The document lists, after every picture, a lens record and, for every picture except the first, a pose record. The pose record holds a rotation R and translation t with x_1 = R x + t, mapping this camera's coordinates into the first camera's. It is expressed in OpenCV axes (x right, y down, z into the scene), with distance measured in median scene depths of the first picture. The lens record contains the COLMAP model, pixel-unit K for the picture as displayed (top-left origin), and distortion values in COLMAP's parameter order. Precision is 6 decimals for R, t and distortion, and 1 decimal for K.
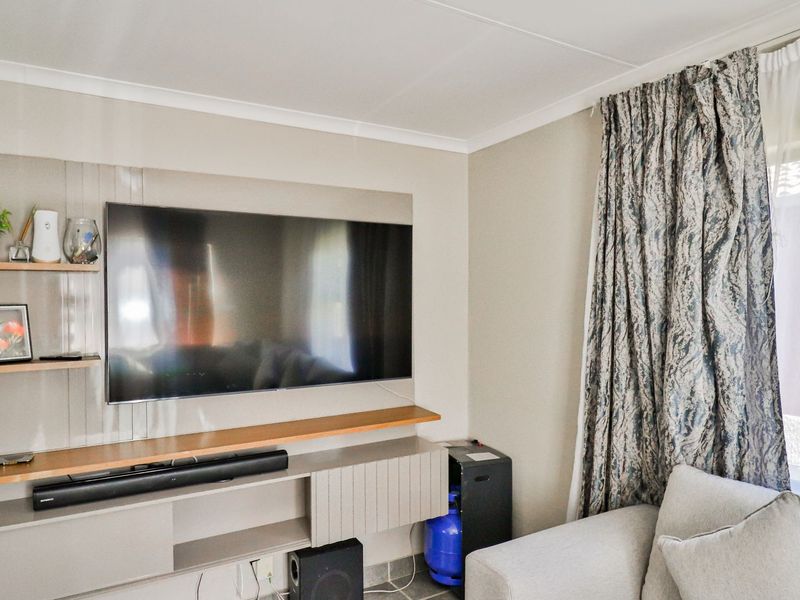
lens RADIAL K [[427.8, 0, 399.6], [0, 427.8, 296.1], [0, 0, 1]] dist [0.001184, -0.001372]
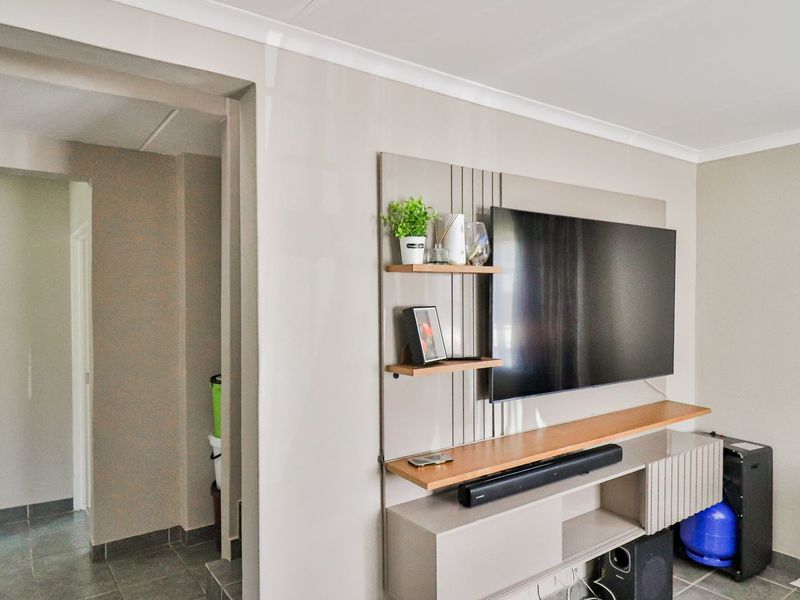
lens RADIAL K [[427.8, 0, 399.6], [0, 427.8, 296.1], [0, 0, 1]] dist [0.001184, -0.001372]
pose [[0.996956, 0.000835, 0.077964, -0.796894], [-0.001207, 0.999988, 0.004717, -0.006951], [-0.077959, -0.004796, 0.996945, -0.004491]]
